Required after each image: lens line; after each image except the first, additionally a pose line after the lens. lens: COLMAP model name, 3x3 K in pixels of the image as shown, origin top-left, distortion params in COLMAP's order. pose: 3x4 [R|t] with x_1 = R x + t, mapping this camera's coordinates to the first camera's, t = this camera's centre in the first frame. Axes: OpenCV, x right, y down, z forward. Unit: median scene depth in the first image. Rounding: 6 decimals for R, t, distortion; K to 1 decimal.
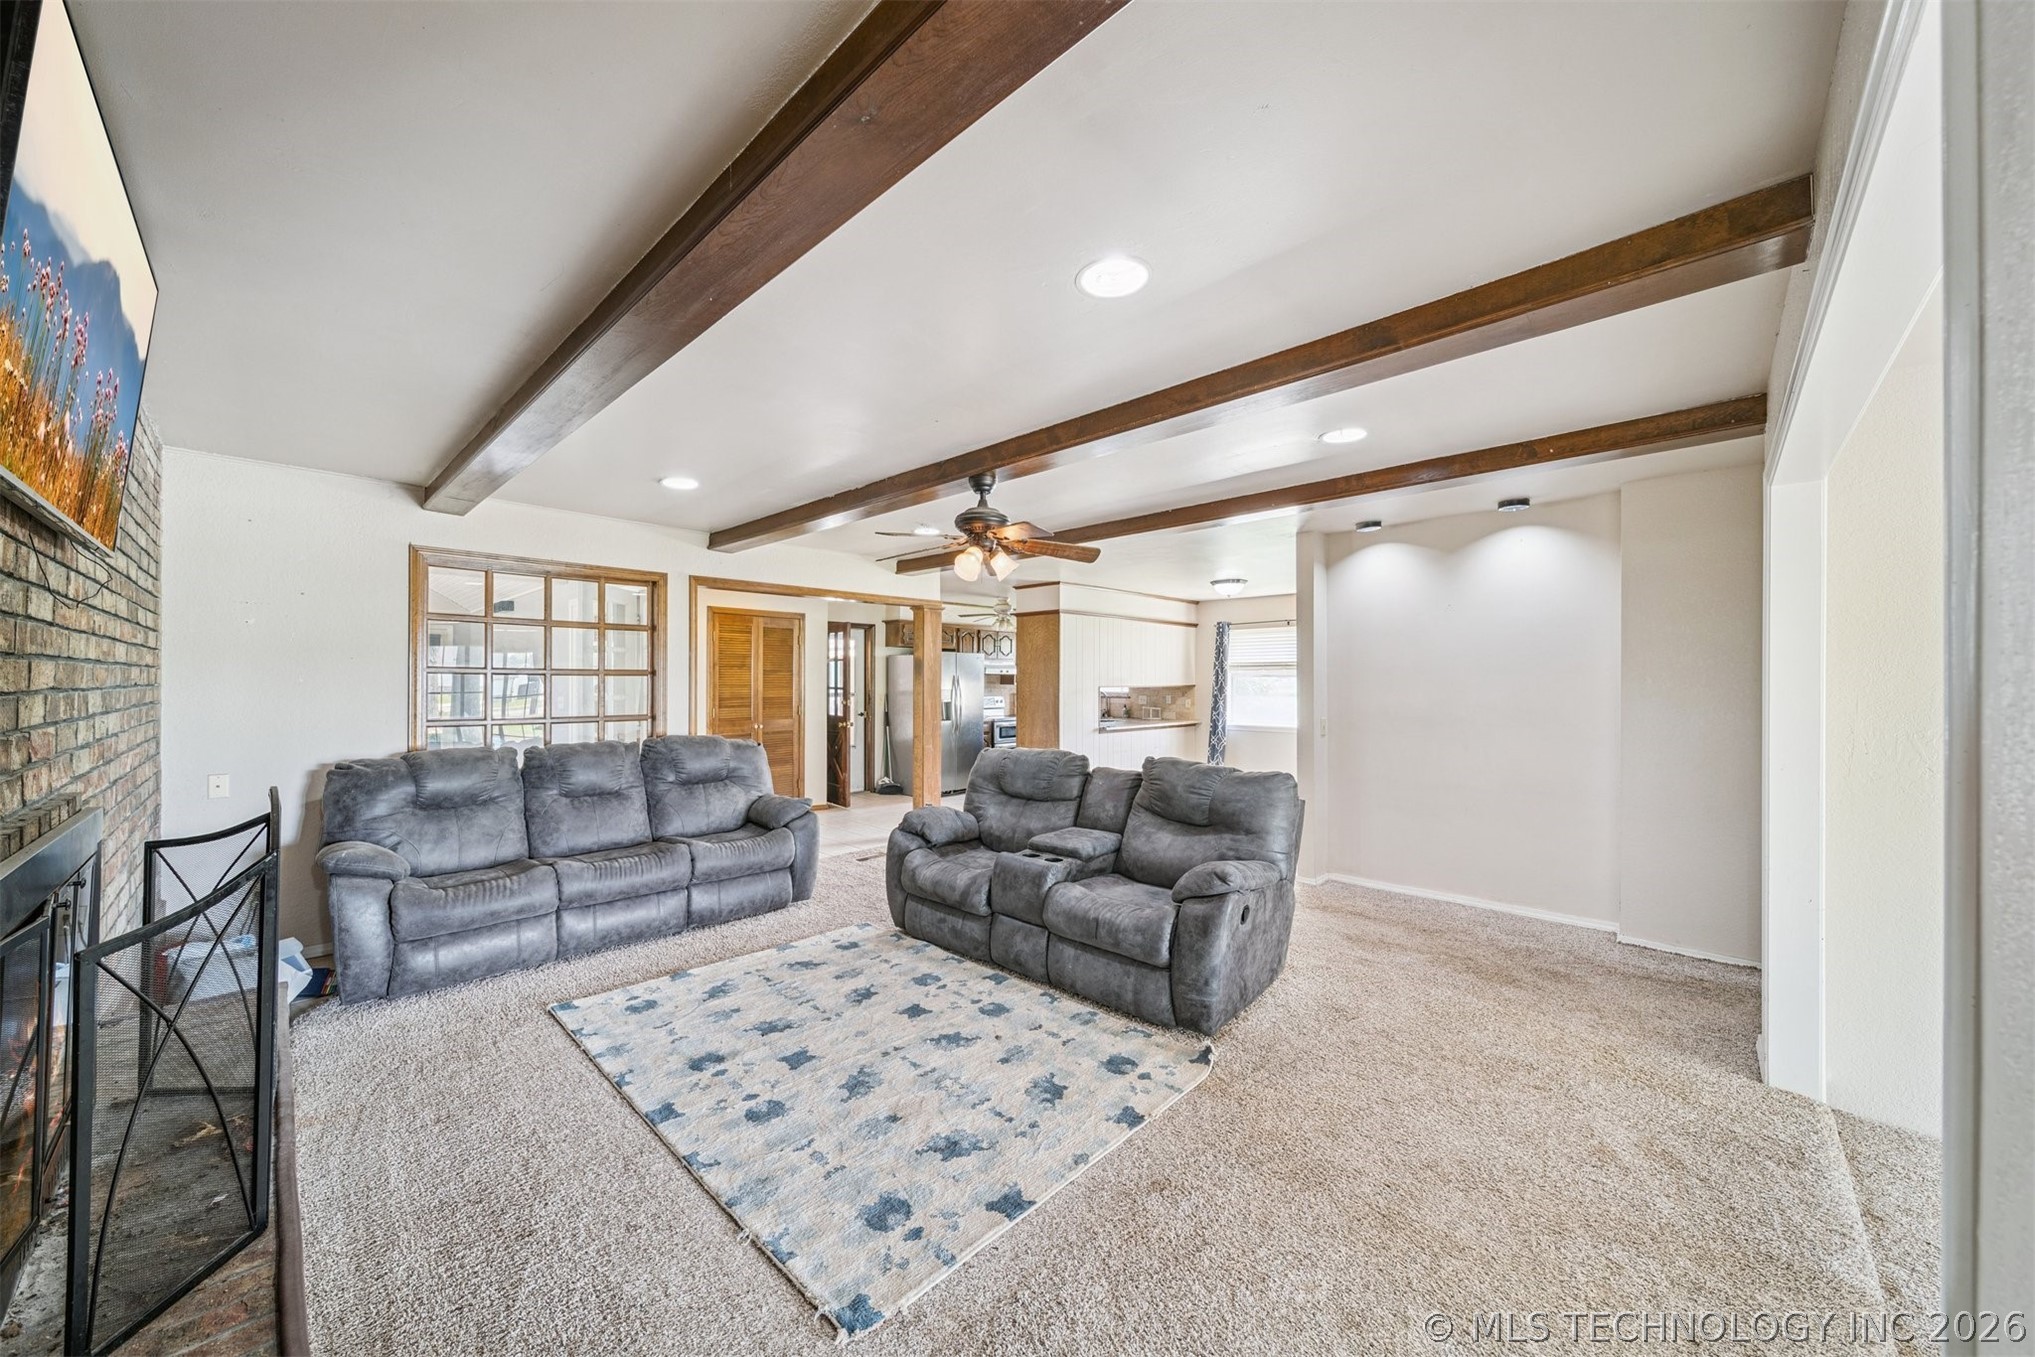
lens RADIAL K [[717.2, 0, 1007.0], [0, 717.2, 674.2], [0, 0, 1]] dist [0.001981, -0.000376]
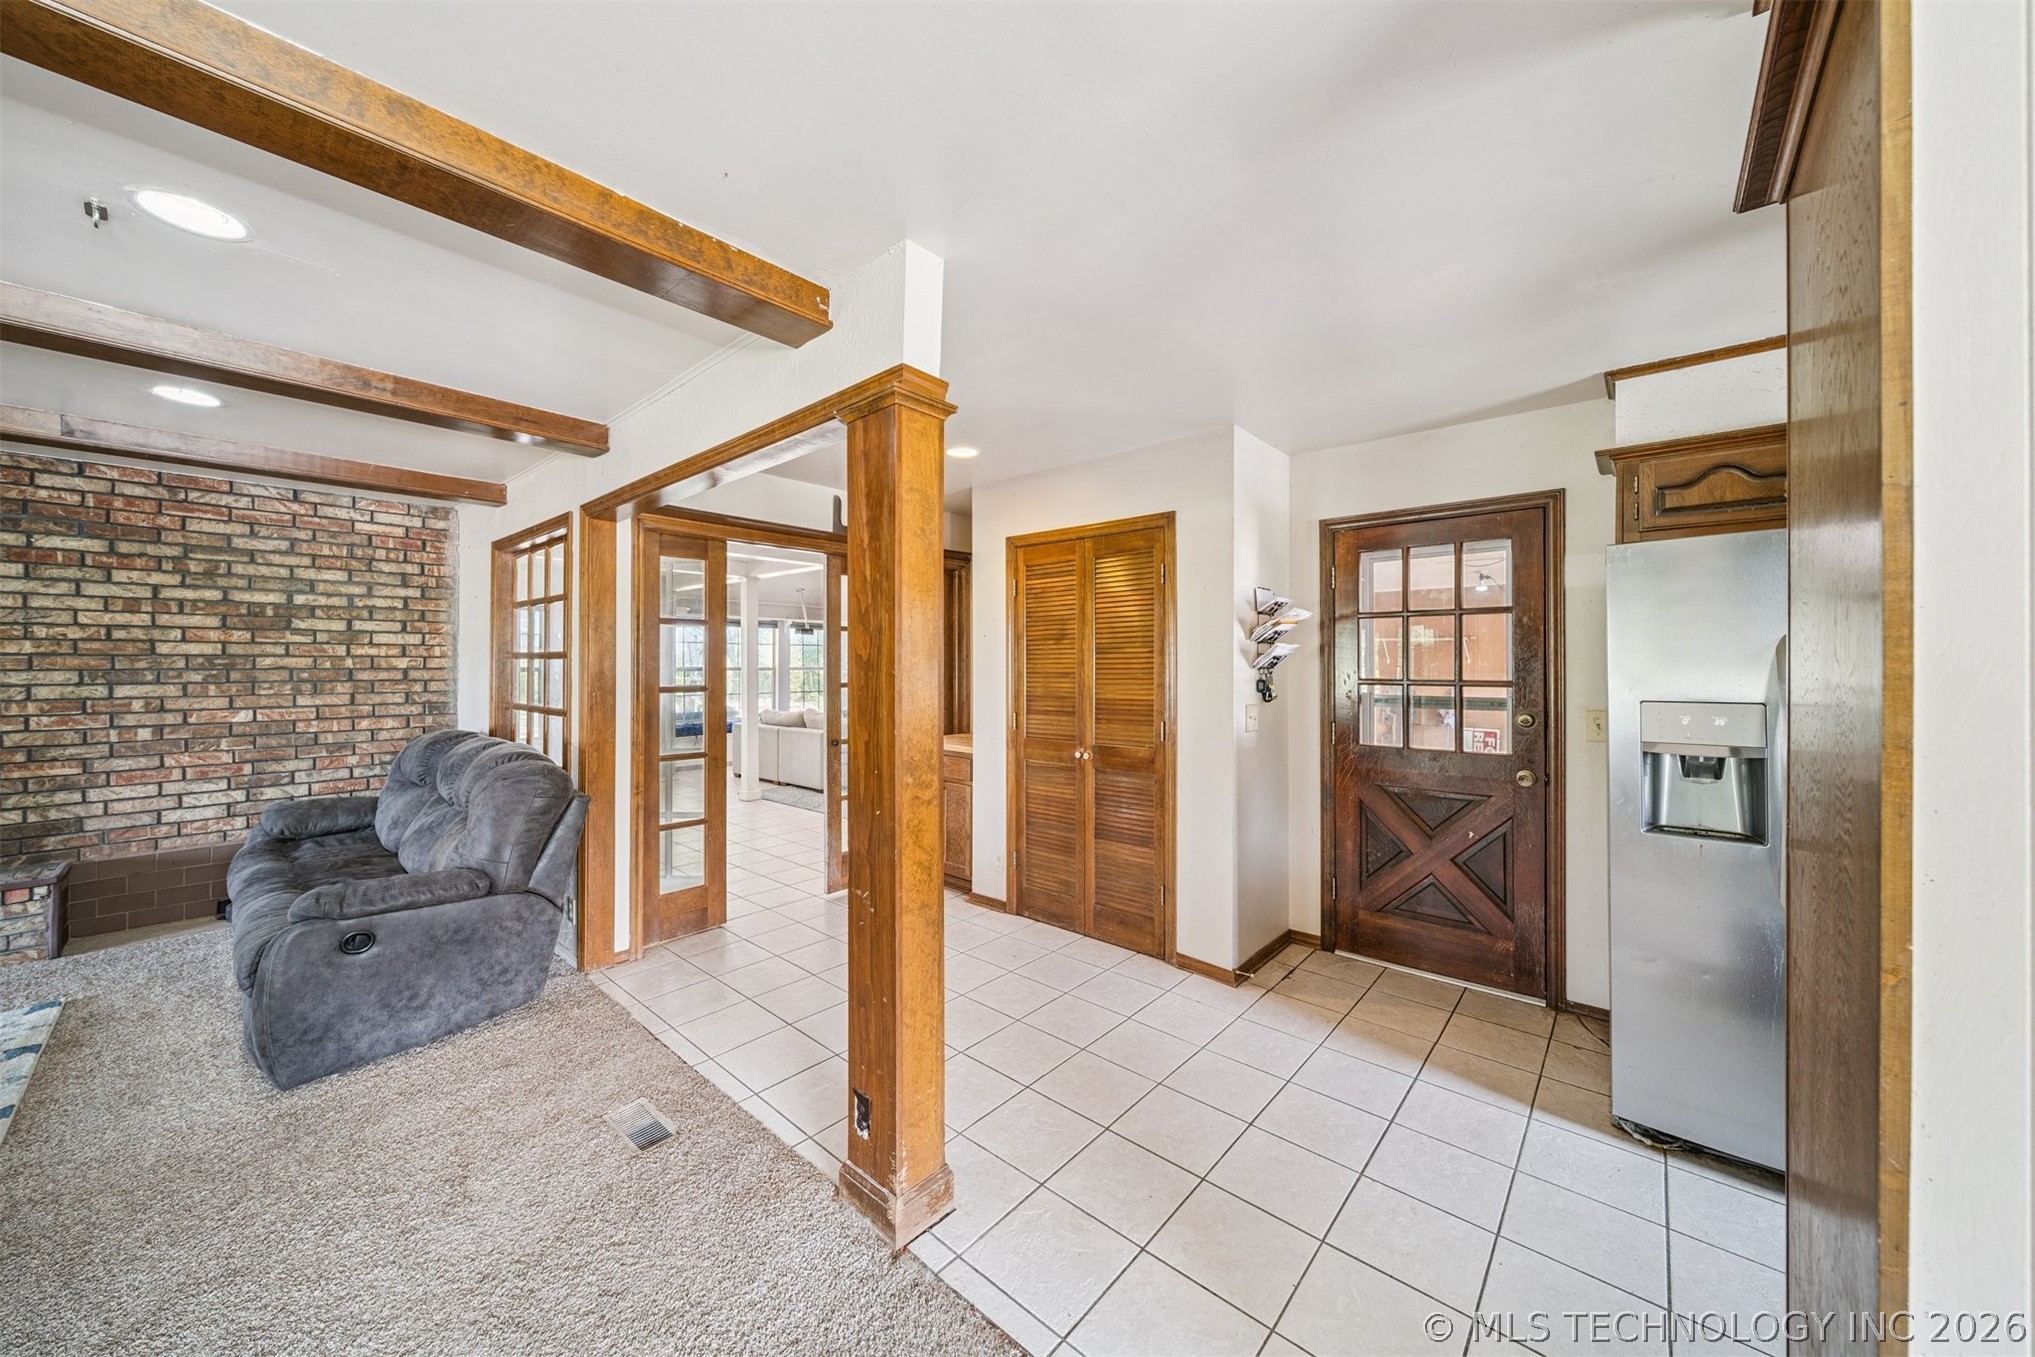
lens RADIAL K [[716.4, 0, 995.8], [0, 716.4, 663.3], [0, 0, 1]] dist [0.001652, -0.001747]
pose [[0.039687, -0.005415, -0.999197, 0.150638], [0.009181, 0.999945, -0.005054, 0.008956], [0.999170, -0.008973, 0.039735, 0.869984]]
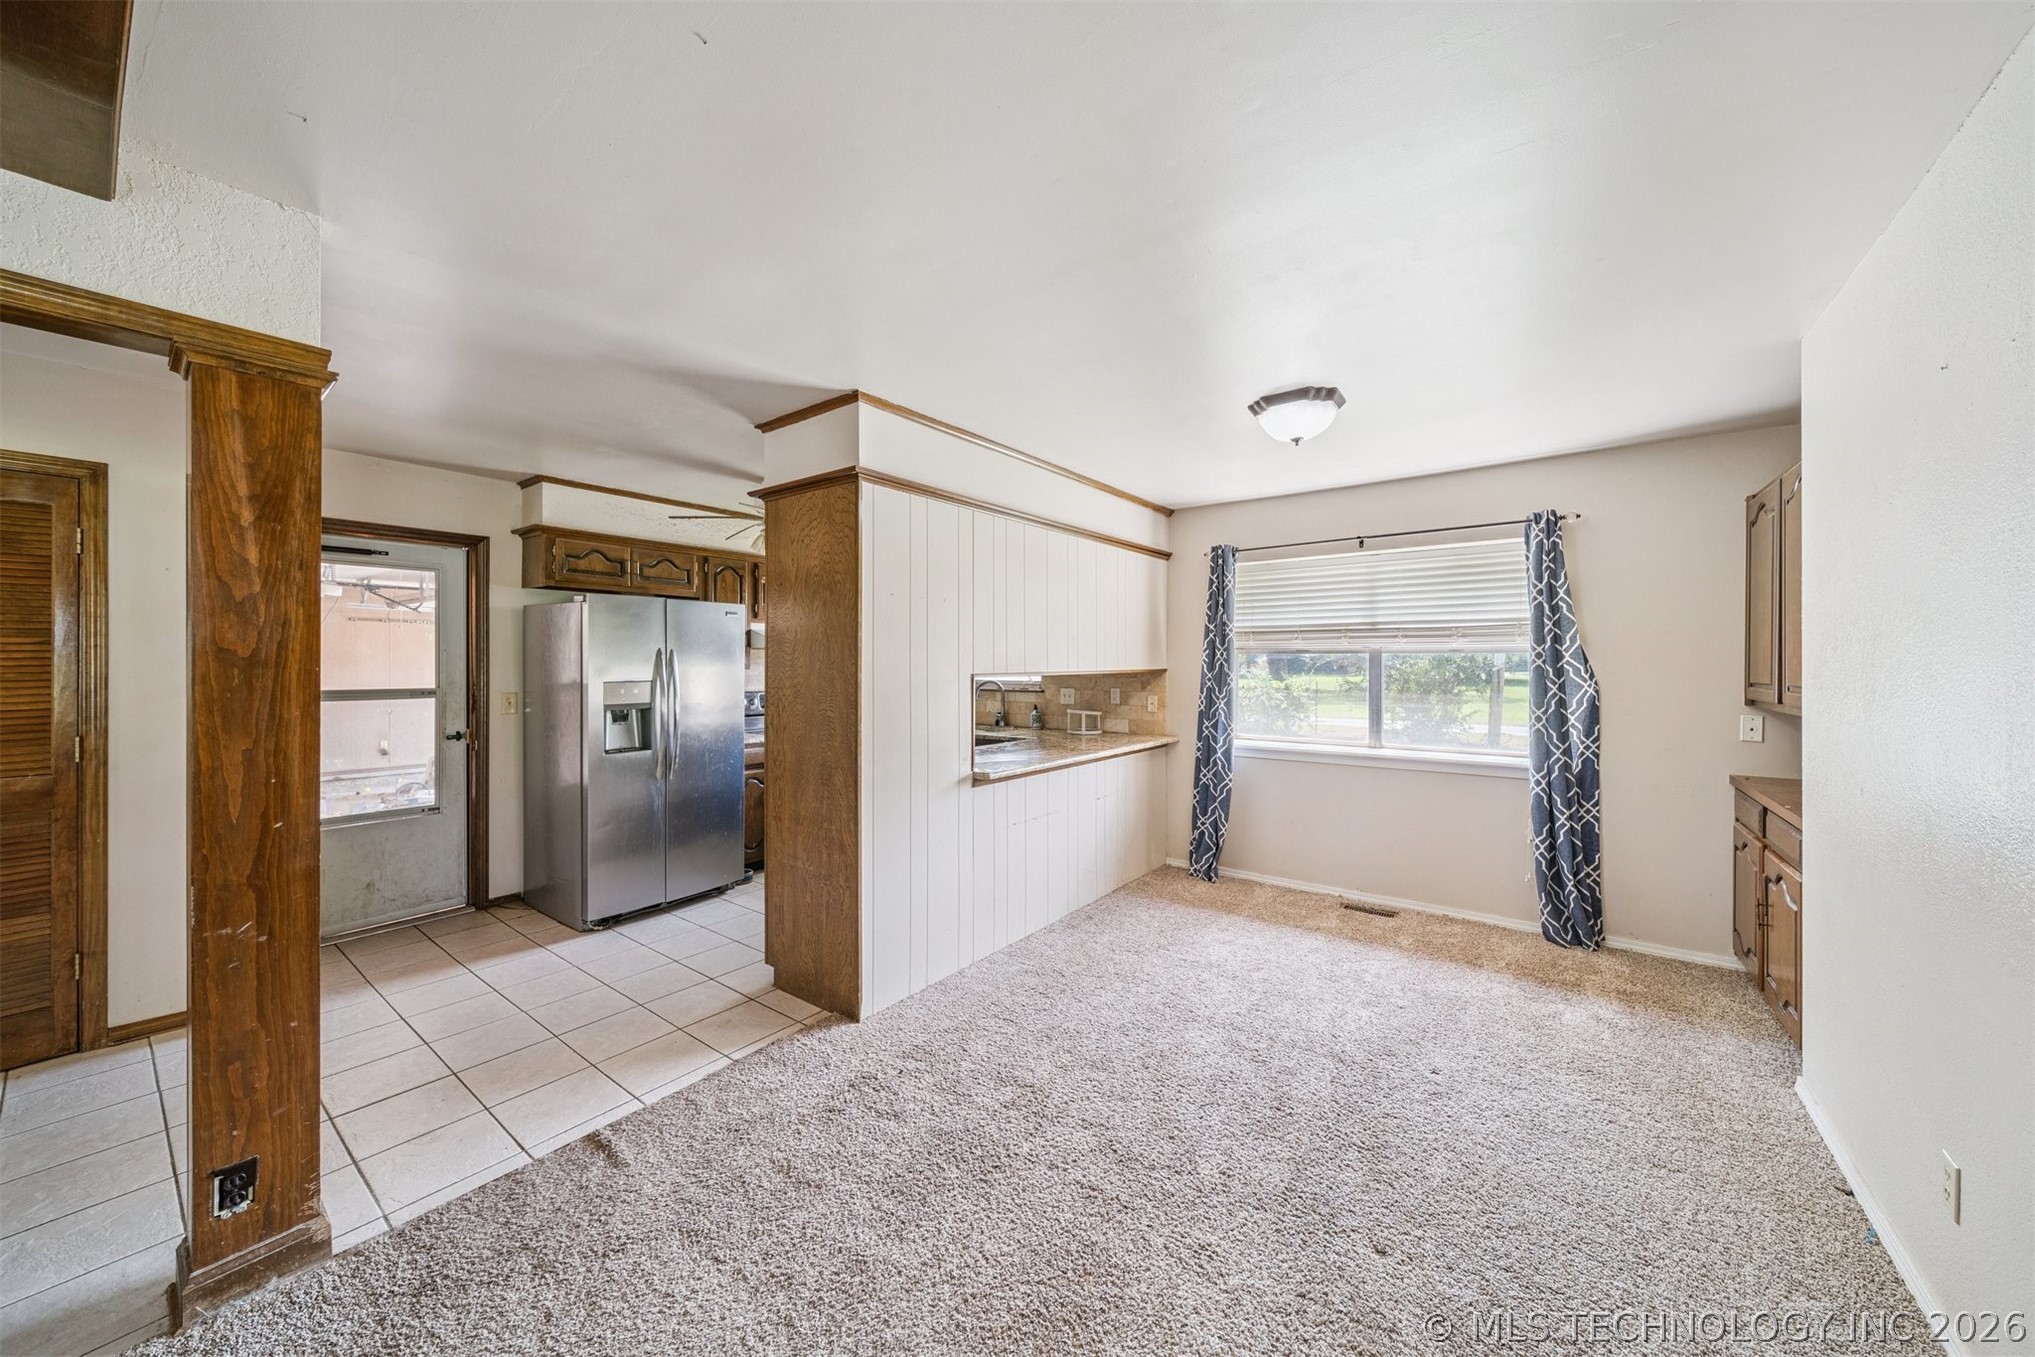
lens RADIAL K [[732.9, 0, 995.9], [0, 732.9, 664.7], [0, 0, 1]] dist [0.000838, -0.000089]
pose [[0.994486, -0.001938, 0.104853, 0.104109], [0.000633, 0.999922, 0.012480, 0.006301], [-0.104869, -0.012345, 0.994409, 0.609243]]
